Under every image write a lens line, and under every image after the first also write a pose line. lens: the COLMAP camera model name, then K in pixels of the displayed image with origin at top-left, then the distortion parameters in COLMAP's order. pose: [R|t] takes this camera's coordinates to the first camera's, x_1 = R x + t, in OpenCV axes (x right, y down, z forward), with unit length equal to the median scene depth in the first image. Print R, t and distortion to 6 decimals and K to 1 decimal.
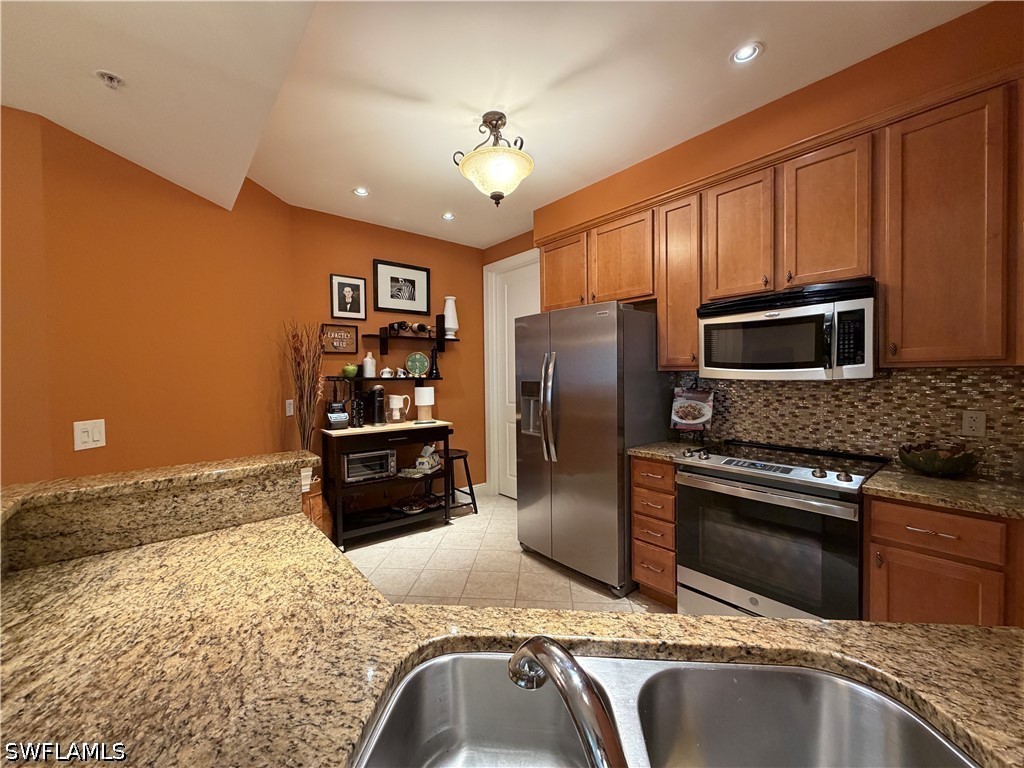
lens RADIAL K [[407.9, 0, 511.2], [0, 407.9, 382.5], [0, 0, 1]] dist [0.000296, 0.000077]
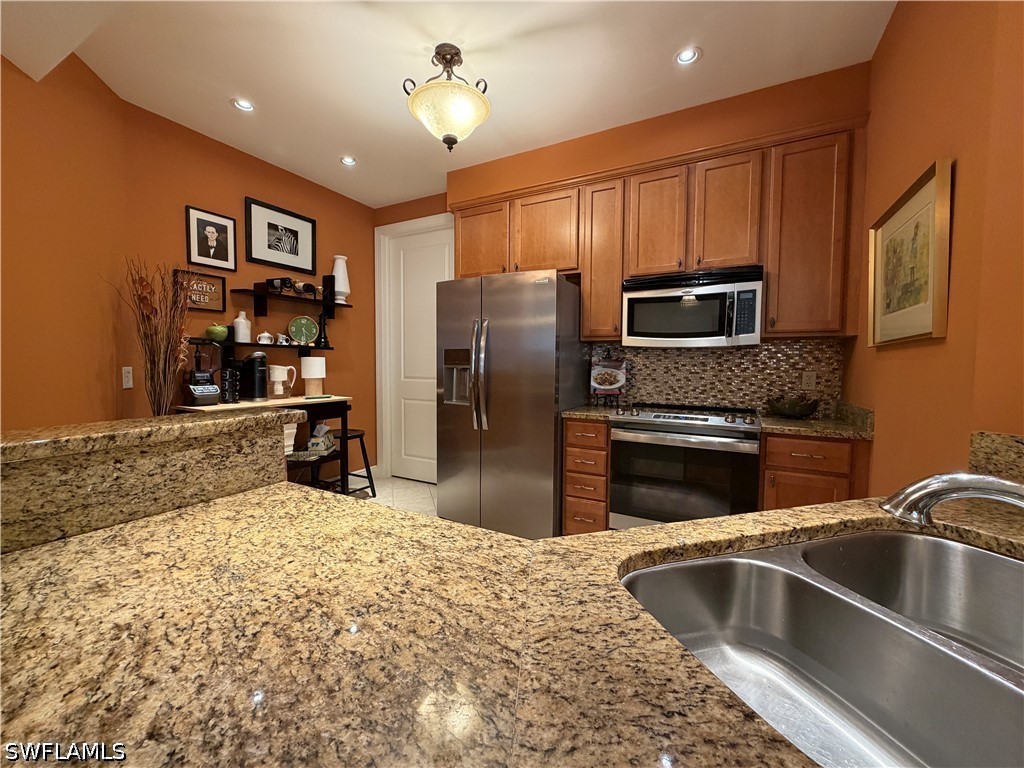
lens RADIAL K [[407.9, 0, 510.8], [0, 407.9, 382.7], [0, 0, 1]] dist [0.000296, 0.000077]
pose [[0.929684, -0.000744, 0.368357, -0.263175], [-0.009708, 0.999601, 0.026521, 0.070321], [-0.368230, -0.028232, 0.929306, 0.081923]]
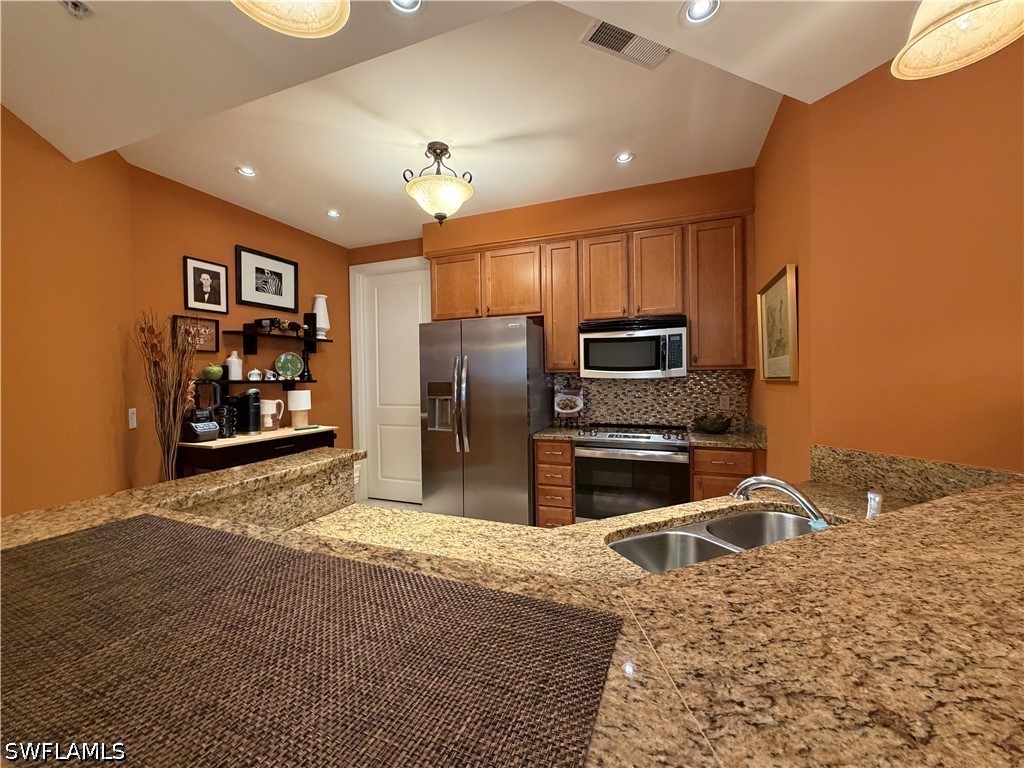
lens RADIAL K [[407.9, 0, 510.8], [0, 407.9, 382.7], [0, 0, 1]] dist [0.000296, 0.000077]
pose [[0.876879, -0.009102, 0.480626, -0.436810], [0.014681, 0.999861, -0.007850, 0.014539], [-0.480488, 0.013939, 0.876891, -0.078655]]
